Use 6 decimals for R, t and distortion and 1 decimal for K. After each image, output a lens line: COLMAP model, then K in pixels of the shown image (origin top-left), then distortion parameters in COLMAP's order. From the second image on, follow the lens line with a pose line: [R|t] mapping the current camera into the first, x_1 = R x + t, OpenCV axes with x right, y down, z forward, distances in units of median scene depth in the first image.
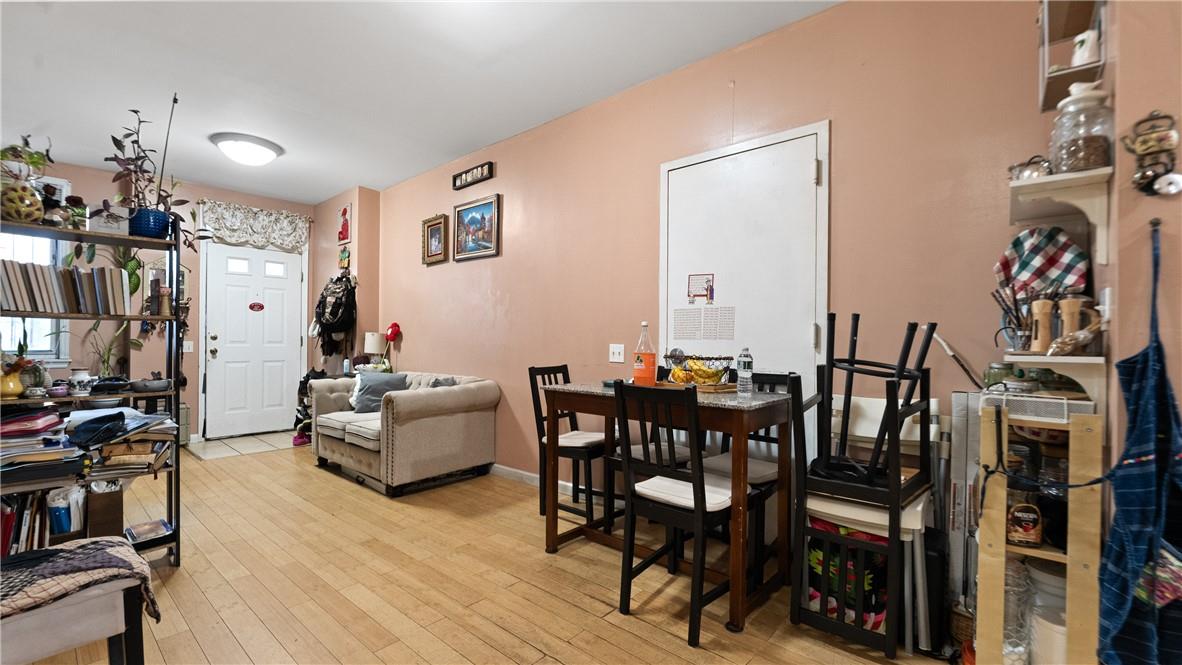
lens RADIAL K [[500.0, 0, 569.3], [0, 500.0, 349.9], [0, 0, 1]] dist [-0.001516, 0.000037]
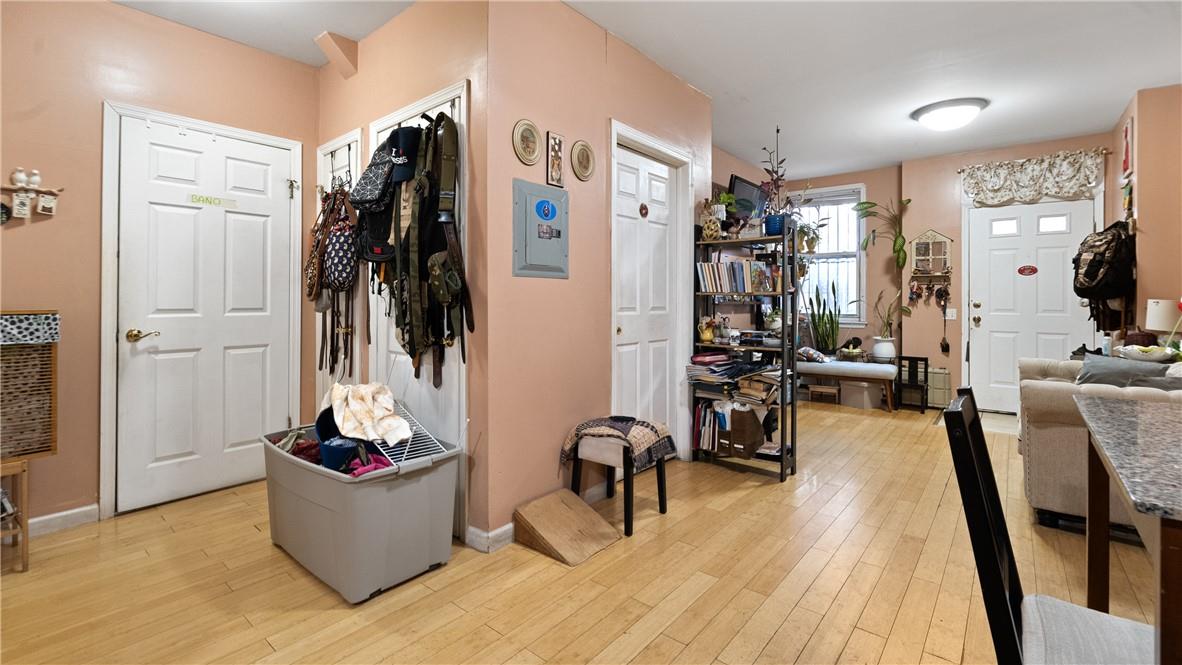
lens RADIAL K [[519.0, 0, 584.7], [0, 519.0, 308.5], [0, 0, 1]] dist [-0.005242, 0.000075]
pose [[0.048457, 0.011975, -0.998754, 0.412918], [-0.022790, 0.999681, 0.010880, -0.019410], [0.998565, 0.022234, 0.048714, 0.305077]]
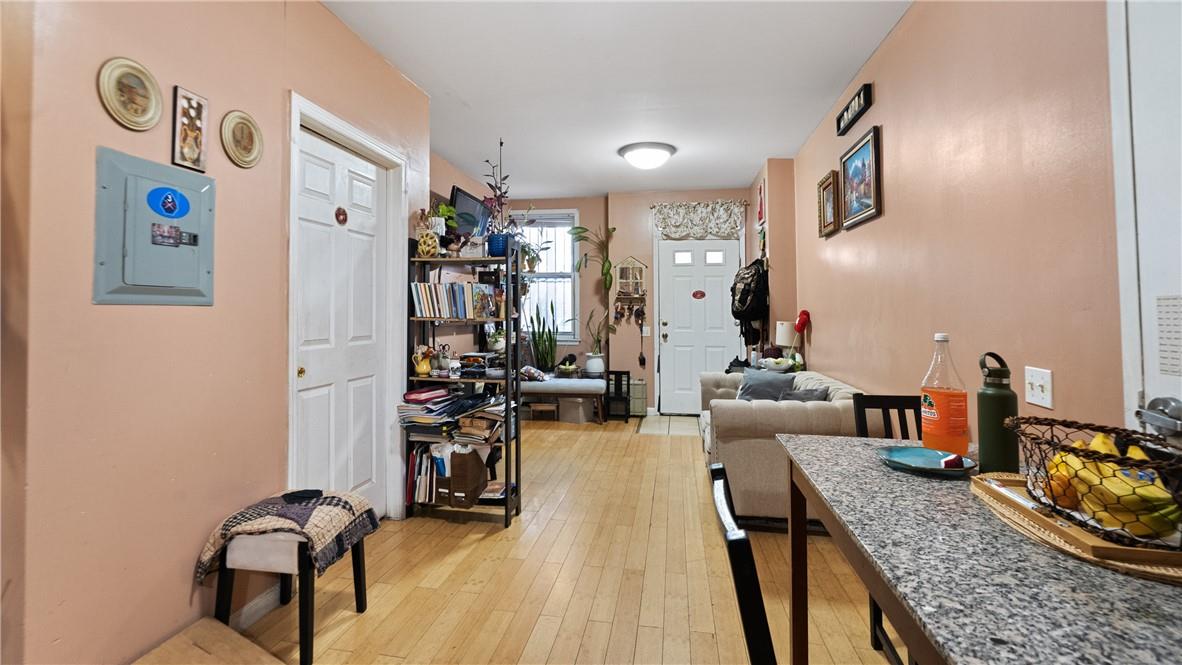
lens RADIAL K [[516.6, 0, 587.0], [0, 516.6, 303.8], [0, 0, 1]] dist [-0.015577, -0.000062]
pose [[0.541207, -0.016060, -0.840736, 0.274049], [-0.017754, 0.999376, -0.030519, -0.050250], [0.840702, 0.031444, 0.540584, 0.360891]]
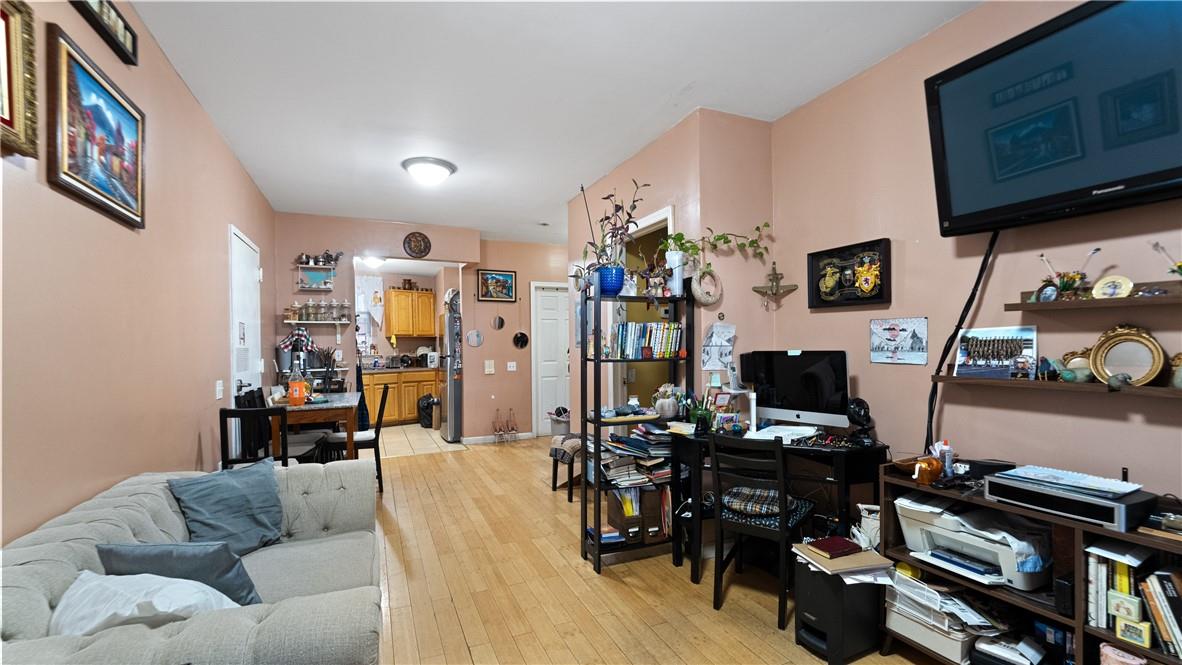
lens RADIAL K [[500.0, 0, 569.3], [0, 500.0, 349.9], [0, 0, 1]] dist [-0.001516, 0.000037]
pose [[-0.901444, -0.002851, 0.432886, -0.974596], [0.009689, 0.999595, 0.026760, -0.089149], [-0.432787, 0.028317, -0.901051, 1.604762]]
